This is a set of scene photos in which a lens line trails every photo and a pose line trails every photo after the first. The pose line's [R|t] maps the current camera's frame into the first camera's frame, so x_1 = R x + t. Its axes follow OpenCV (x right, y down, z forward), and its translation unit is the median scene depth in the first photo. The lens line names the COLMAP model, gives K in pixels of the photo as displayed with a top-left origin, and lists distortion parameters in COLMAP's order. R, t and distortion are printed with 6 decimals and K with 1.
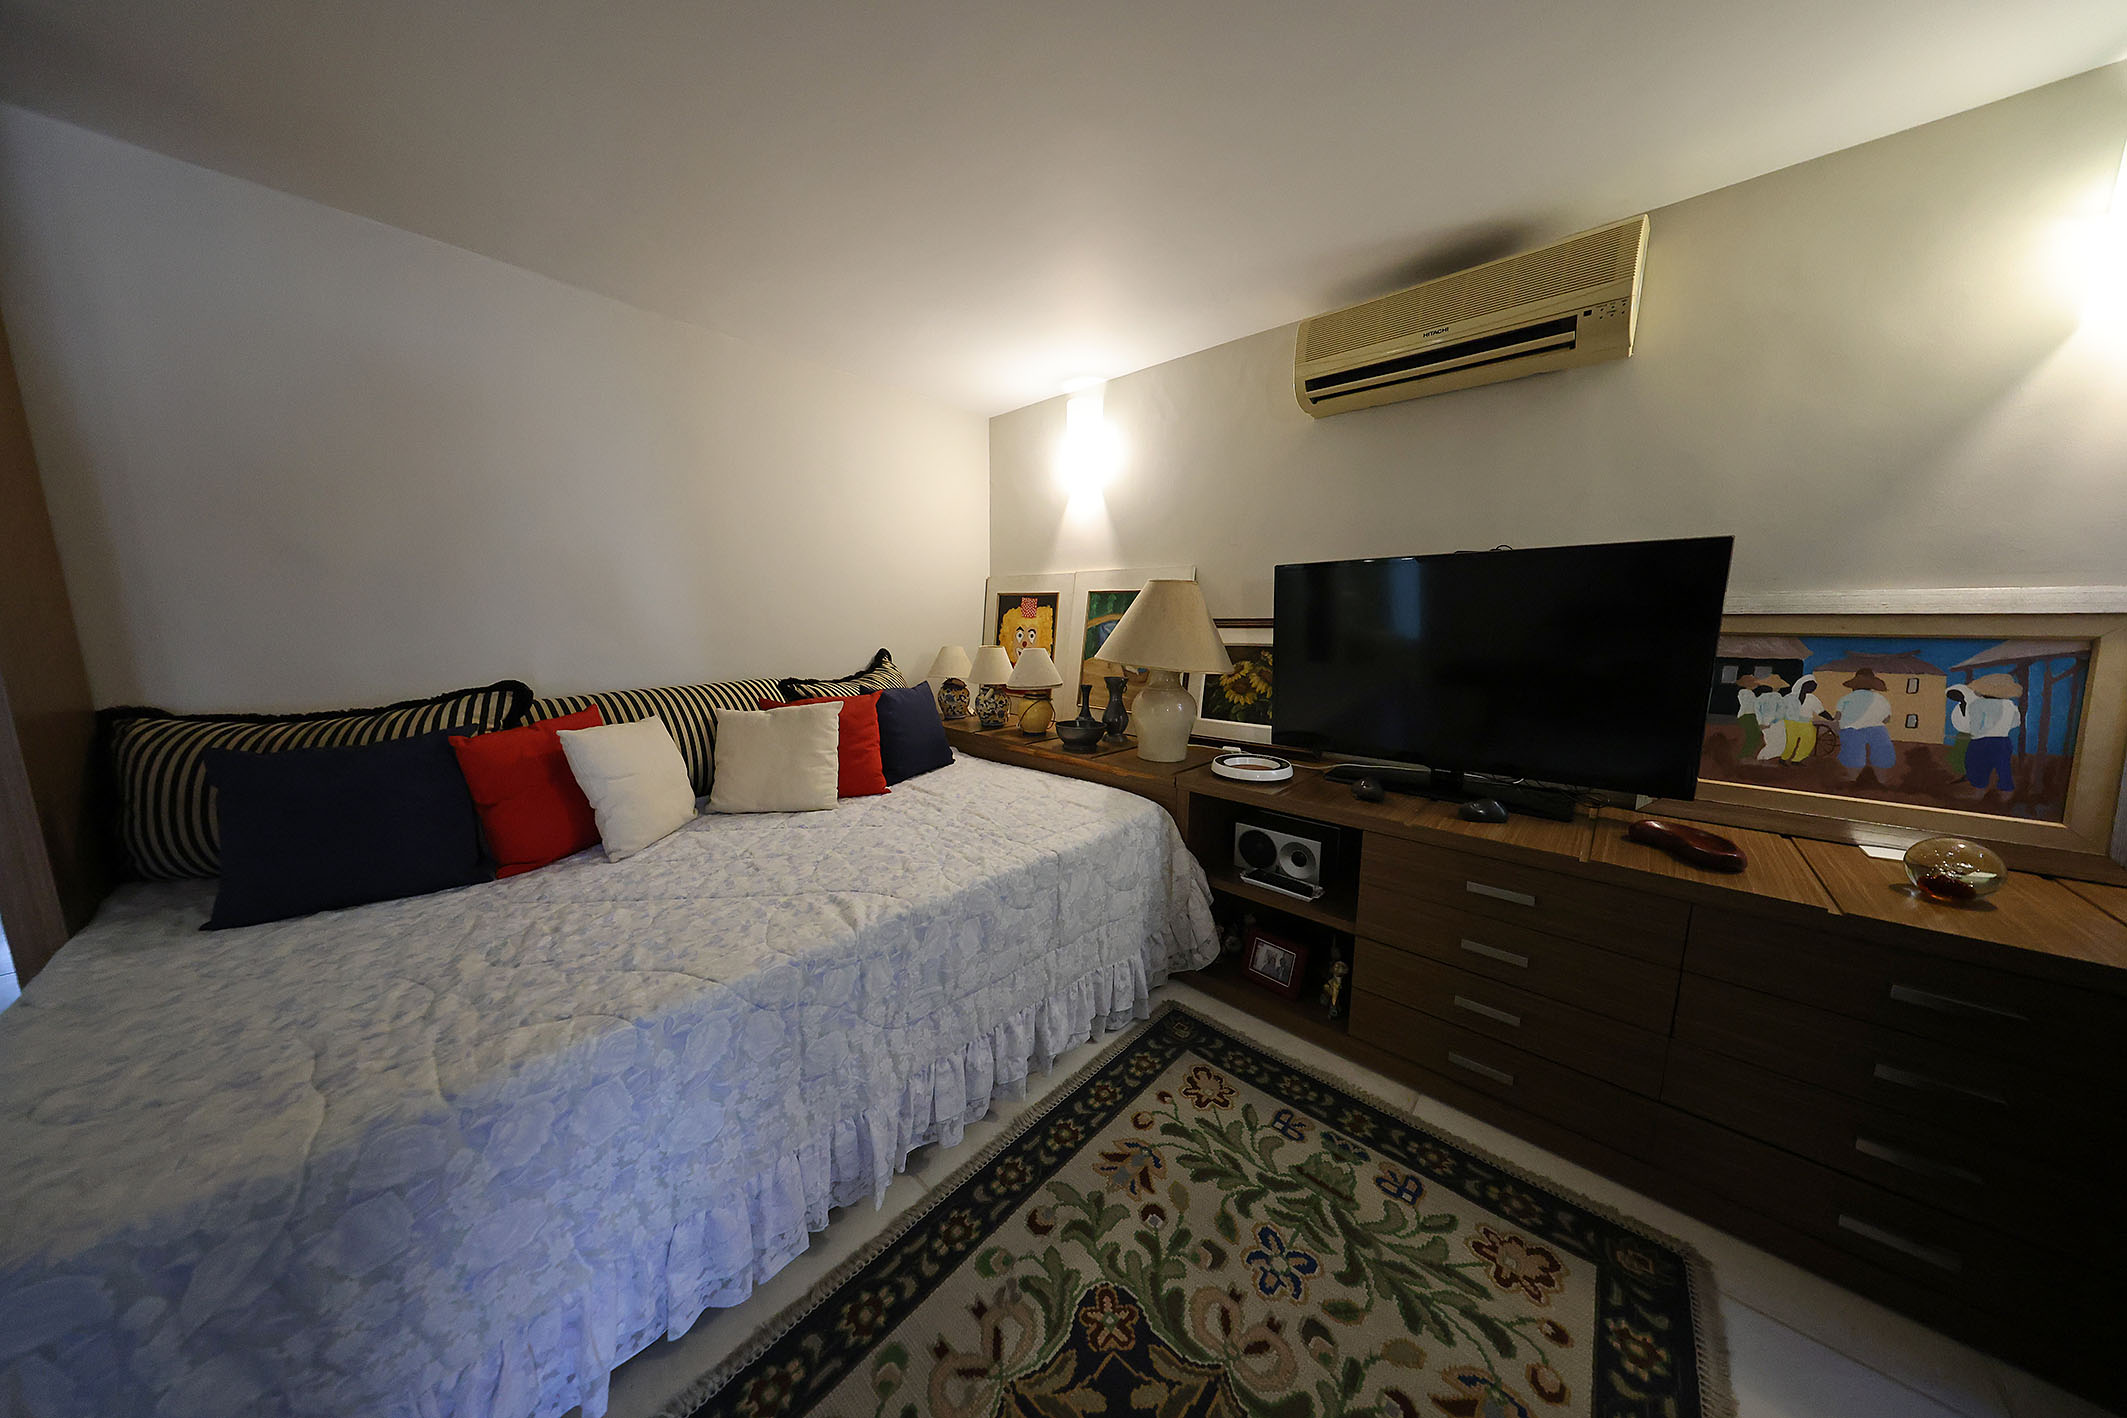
lens RADIAL K [[617.0, 0, 1065.1], [0, 617.0, 708.2], [0, 0, 1]] dist [0.000496, 0.000011]
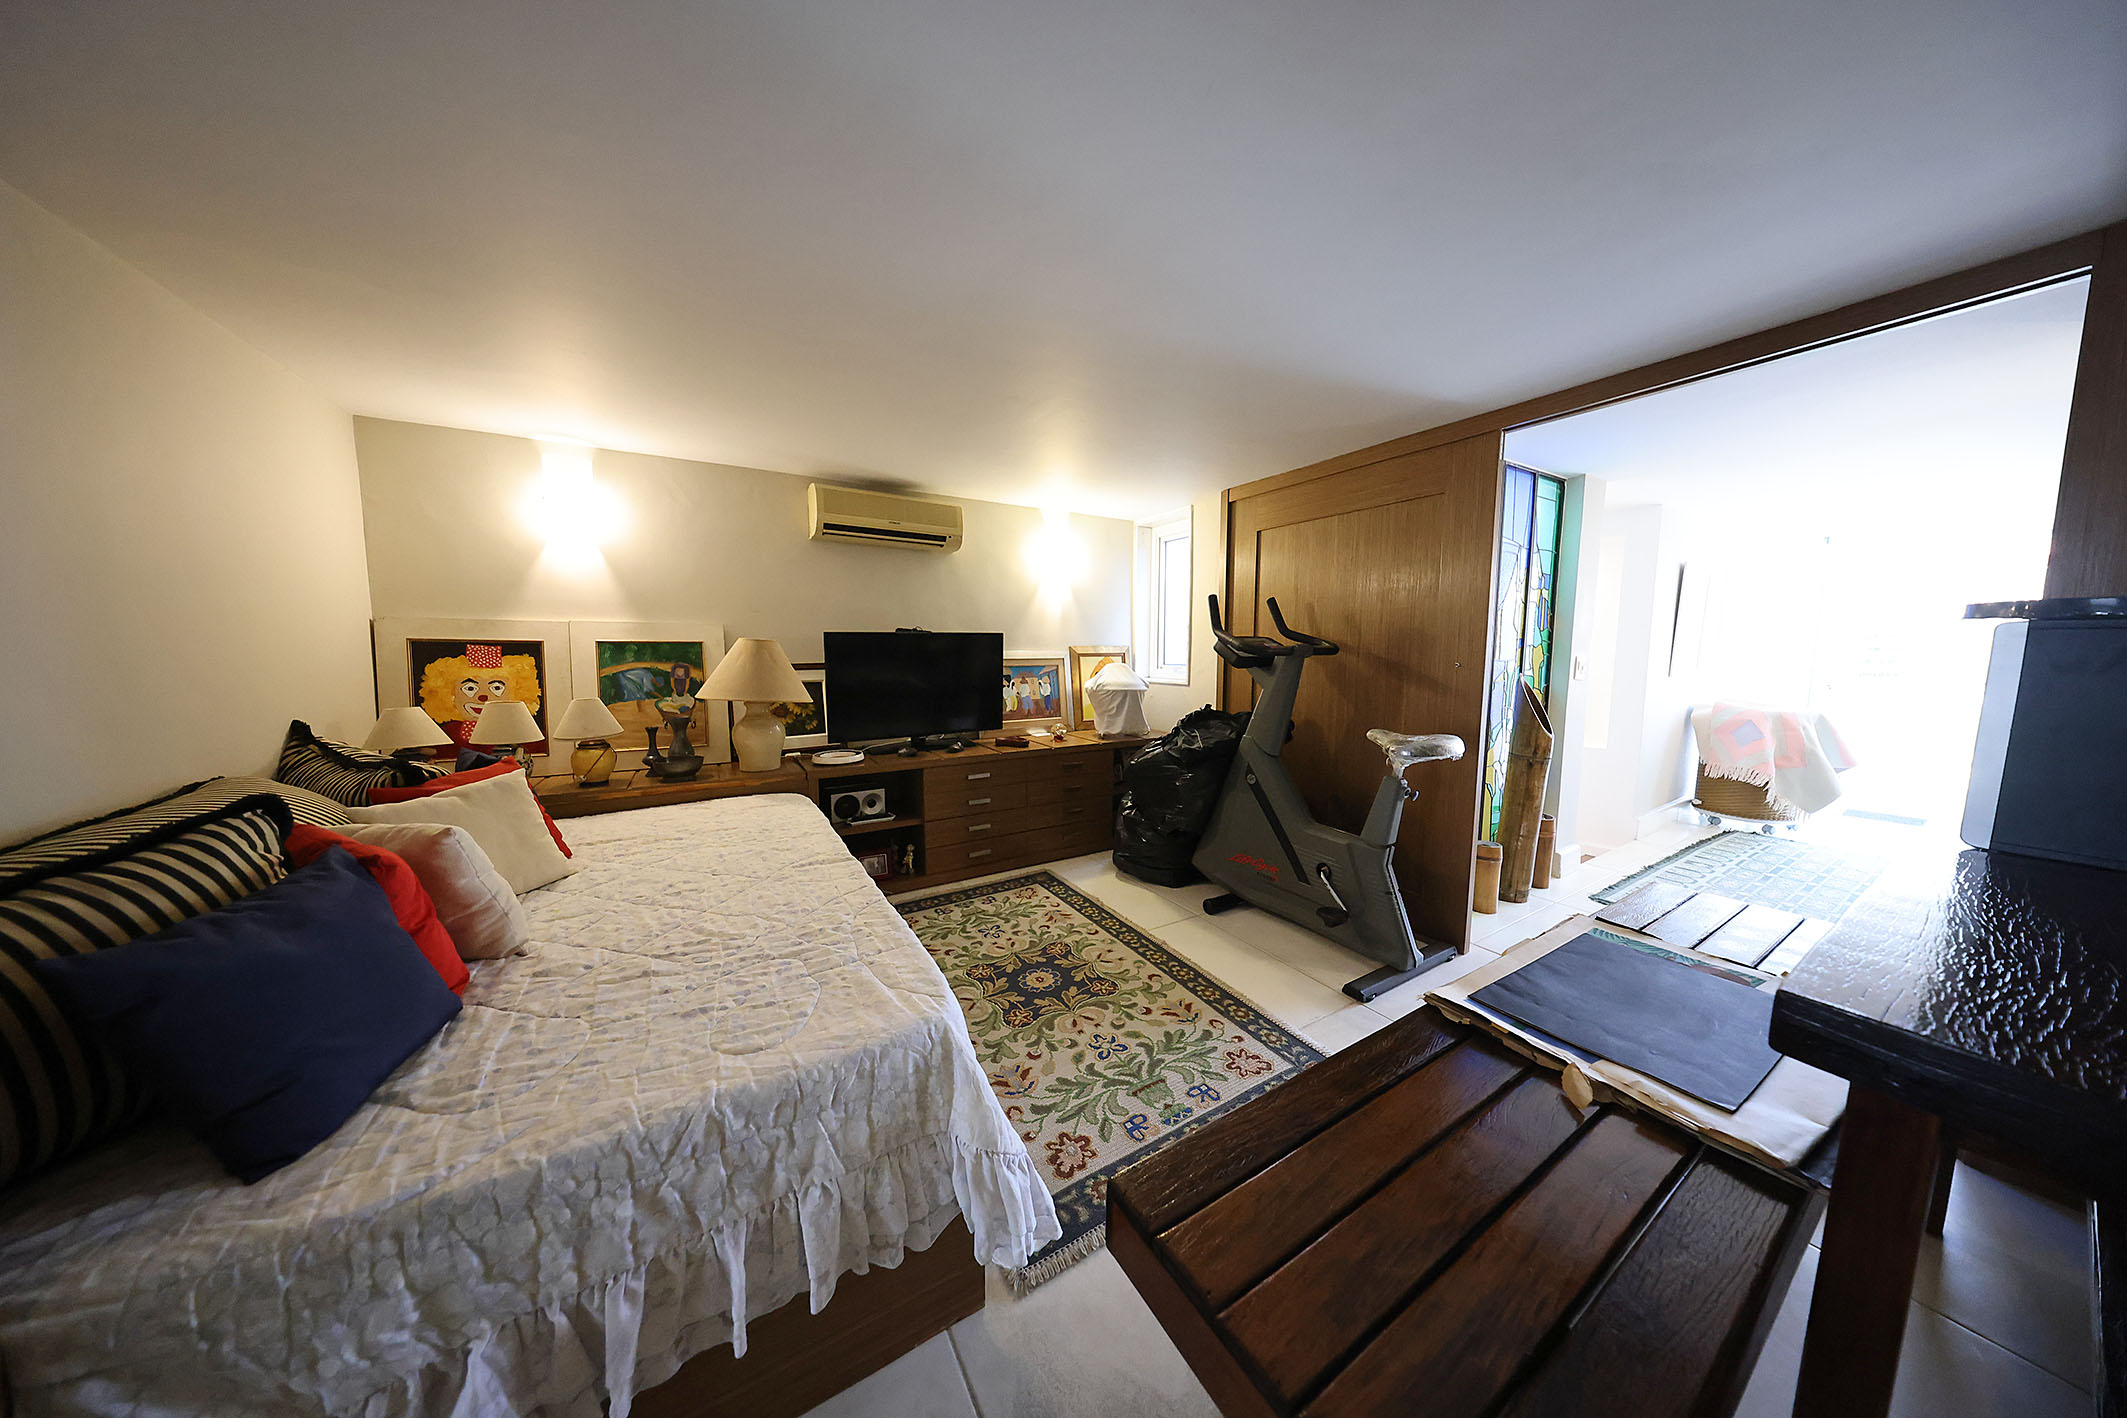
lens RADIAL K [[617.0, 0, 1069.7], [0, 617.0, 706.0], [0, 0, 1]] dist [0.000496, 0.000011]
pose [[0.286187, -0.094587, 0.953494, -1.356649], [0.140394, 0.988515, 0.055923, -0.052508], [-0.947833, 0.117860, 0.296180, -0.083204]]
